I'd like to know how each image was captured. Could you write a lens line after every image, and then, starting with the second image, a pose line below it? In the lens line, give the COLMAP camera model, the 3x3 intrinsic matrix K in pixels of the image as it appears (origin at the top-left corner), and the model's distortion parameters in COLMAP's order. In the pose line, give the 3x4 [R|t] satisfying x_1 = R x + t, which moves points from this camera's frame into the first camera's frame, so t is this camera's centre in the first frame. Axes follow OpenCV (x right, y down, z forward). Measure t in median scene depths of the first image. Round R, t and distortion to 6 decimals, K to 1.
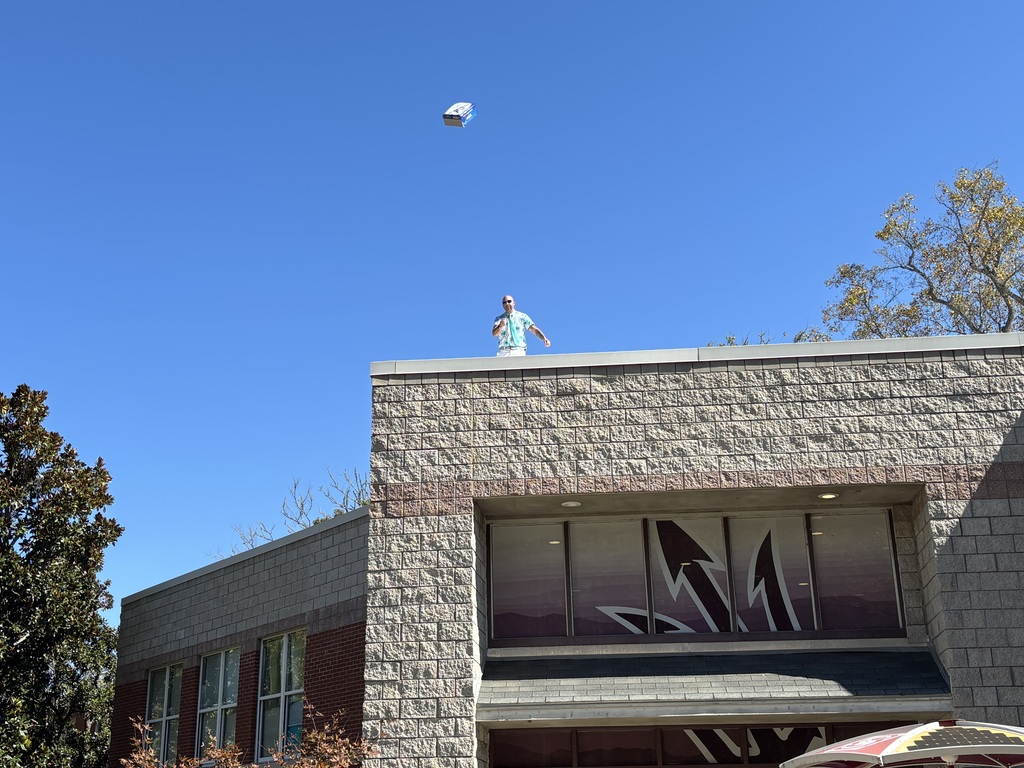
lens RADIAL K [[1321.1, 0, 493.7], [0, 1321.1, 371.7], [0, 0, 1]] dist [0.084567, 0.000000]
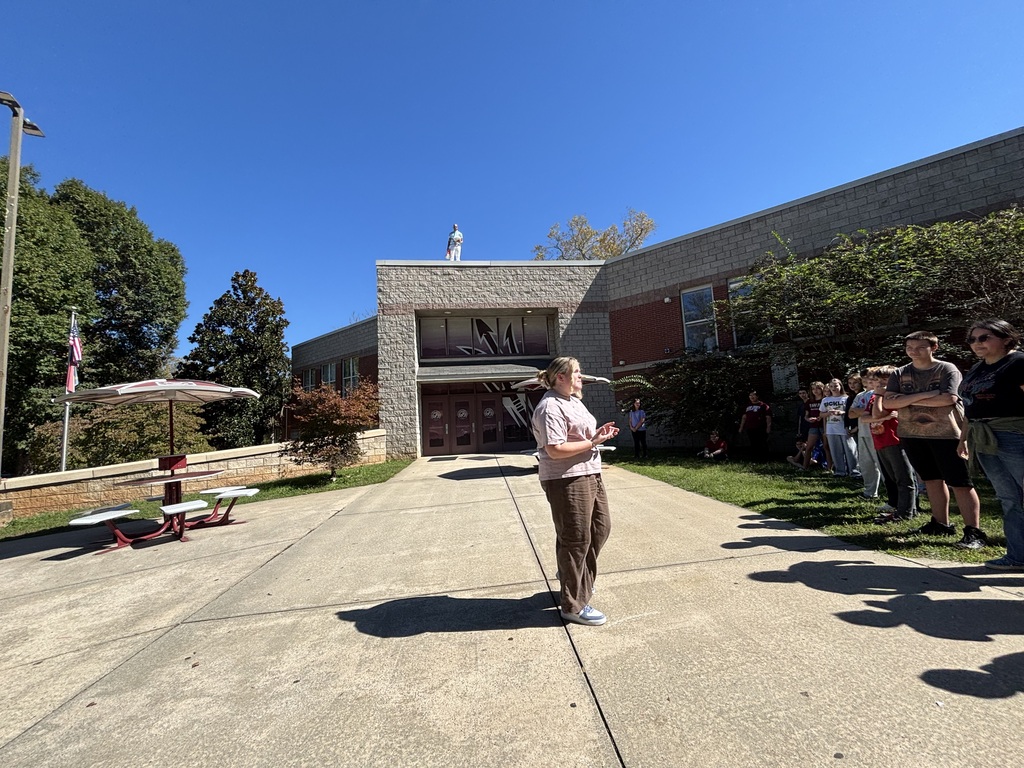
lens RADIAL K [[416.5, 0, 516.8], [0, 416.5, 383.7], [0, 0, 1]] dist [-0.000474, 0.000243]
pose [[0.976148, -0.012188, 0.216762, 0.004830], [-0.039747, 0.971515, 0.233621, 0.030237], [-0.213435, -0.236664, 0.947858, 0.023720]]
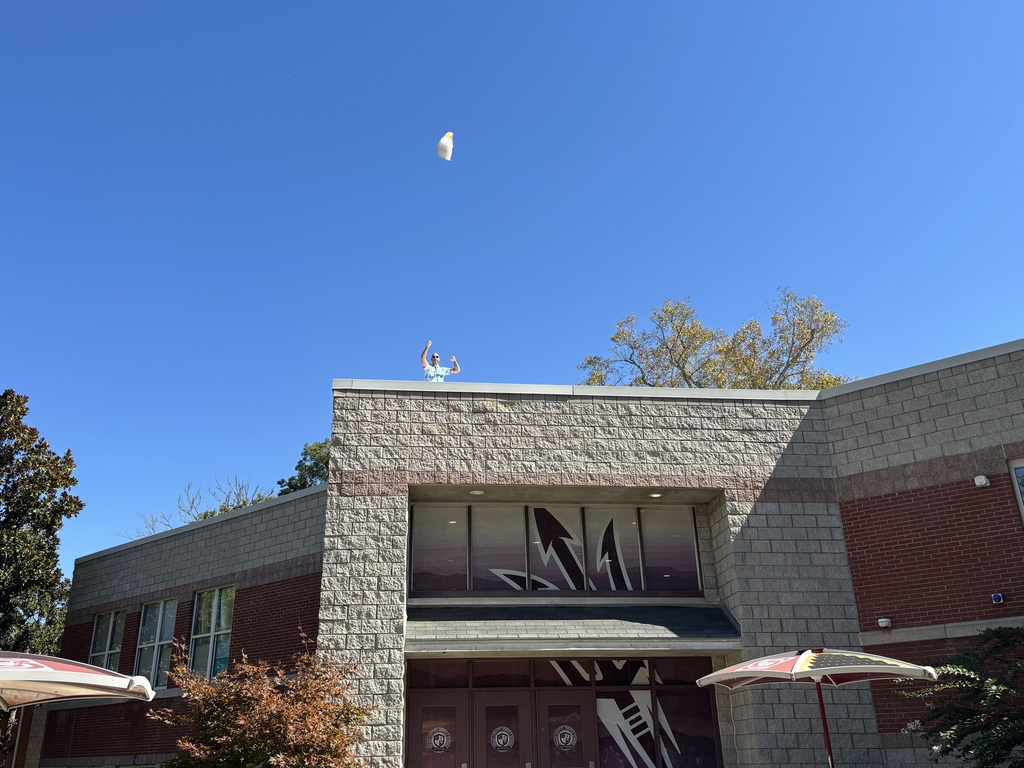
lens RADIAL K [[898.5, 0, 499.9], [0, 898.5, 368.7], [0, 0, 1]] dist [0.068236, -0.087668]
pose [[0.978848, 0.076786, 0.189633, -0.105978], [-0.065108, 0.995622, -0.067070, 0.033977], [-0.193953, 0.053304, 0.979562, 0.078699]]
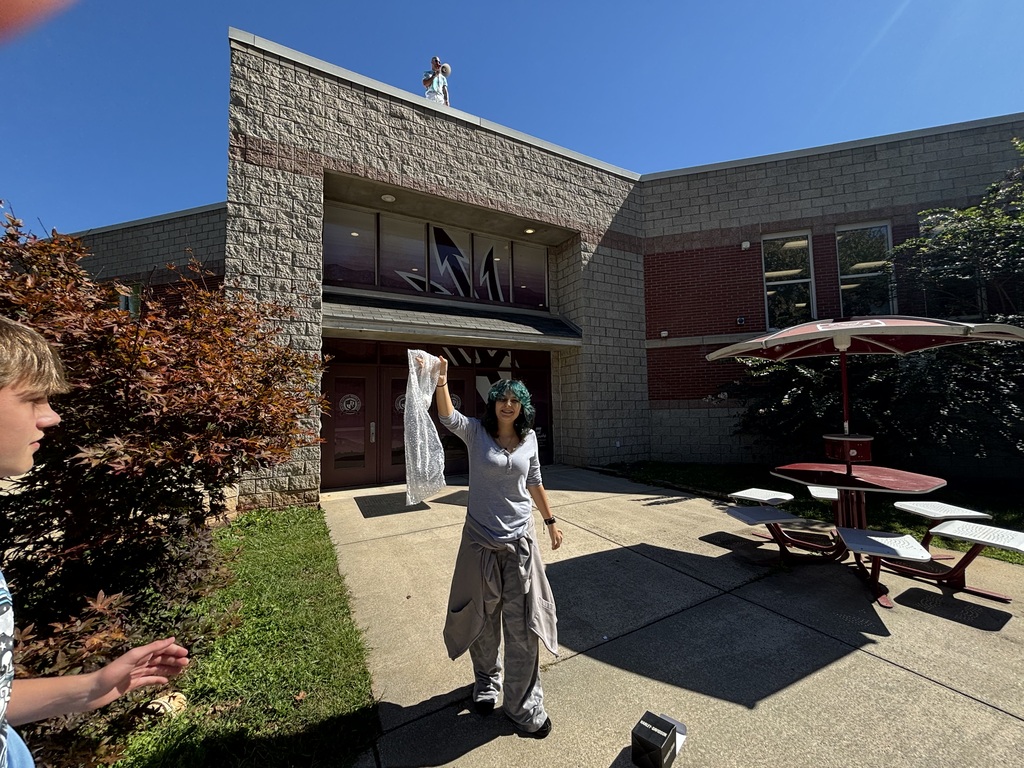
lens RADIAL K [[416.5, 0, 509.7], [0, 416.5, 382.6], [0, 0, 1]] dist [-0.000474, 0.000243]
pose [[0.816775, 0.034564, 0.575920, -0.096204], [-0.191094, 0.958069, 0.213512, 0.176878], [-0.544391, -0.284446, 0.789132, 0.500602]]
